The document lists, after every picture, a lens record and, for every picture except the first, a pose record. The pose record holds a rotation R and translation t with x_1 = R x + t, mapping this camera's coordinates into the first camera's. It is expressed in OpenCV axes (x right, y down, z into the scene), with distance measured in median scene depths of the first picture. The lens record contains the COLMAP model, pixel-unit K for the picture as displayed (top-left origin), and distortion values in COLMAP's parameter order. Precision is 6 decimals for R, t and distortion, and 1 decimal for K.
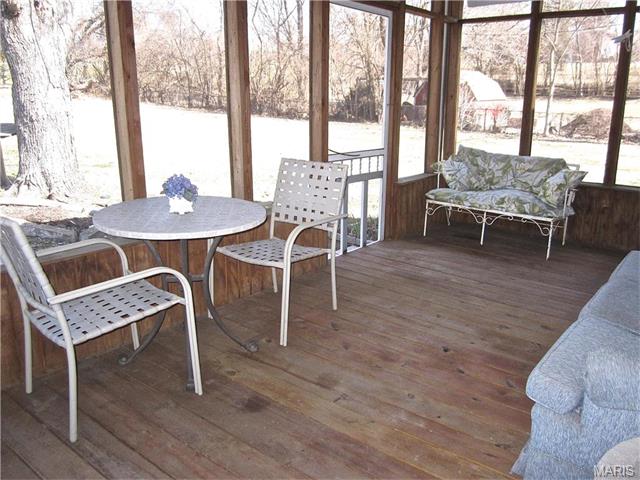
lens RADIAL K [[529.5, 0, 320.0], [0, 529.5, 240.0], [0, 0, 1]] dist [-0.055829, 0.009852]
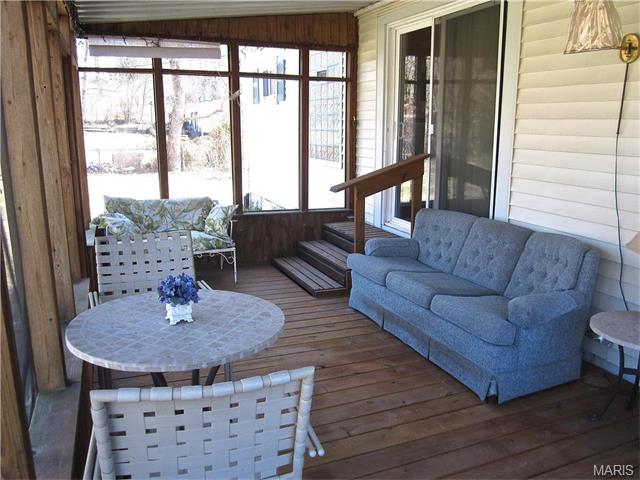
lens RADIAL K [[529.5, 0, 320.0], [0, 529.5, 240.0], [0, 0, 1]] dist [-0.055829, 0.009852]
pose [[0.479233, -0.182893, 0.858421, -0.438398], [0.231066, 0.969836, 0.077634, -0.097325], [-0.846726, 0.161147, 0.507037, 0.216241]]
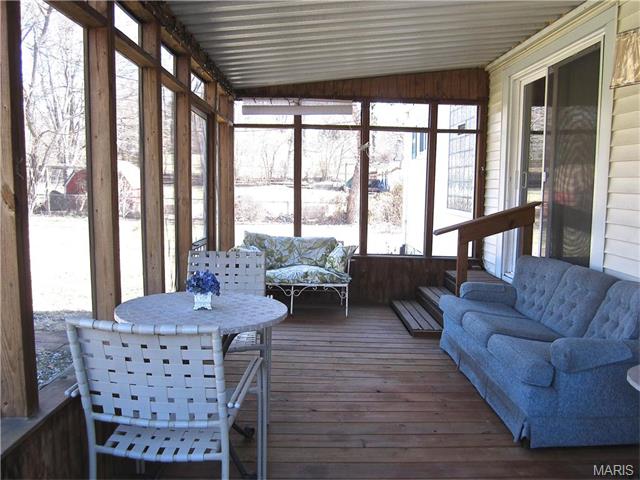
lens RADIAL K [[529.5, 0, 320.0], [0, 529.5, 240.0], [0, 0, 1]] dist [-0.055829, 0.009852]
pose [[0.764910, -0.054334, 0.641842, -0.387851], [0.157045, 0.982098, -0.104020, -0.020975], [-0.624699, 0.180364, 0.759749, 0.046402]]
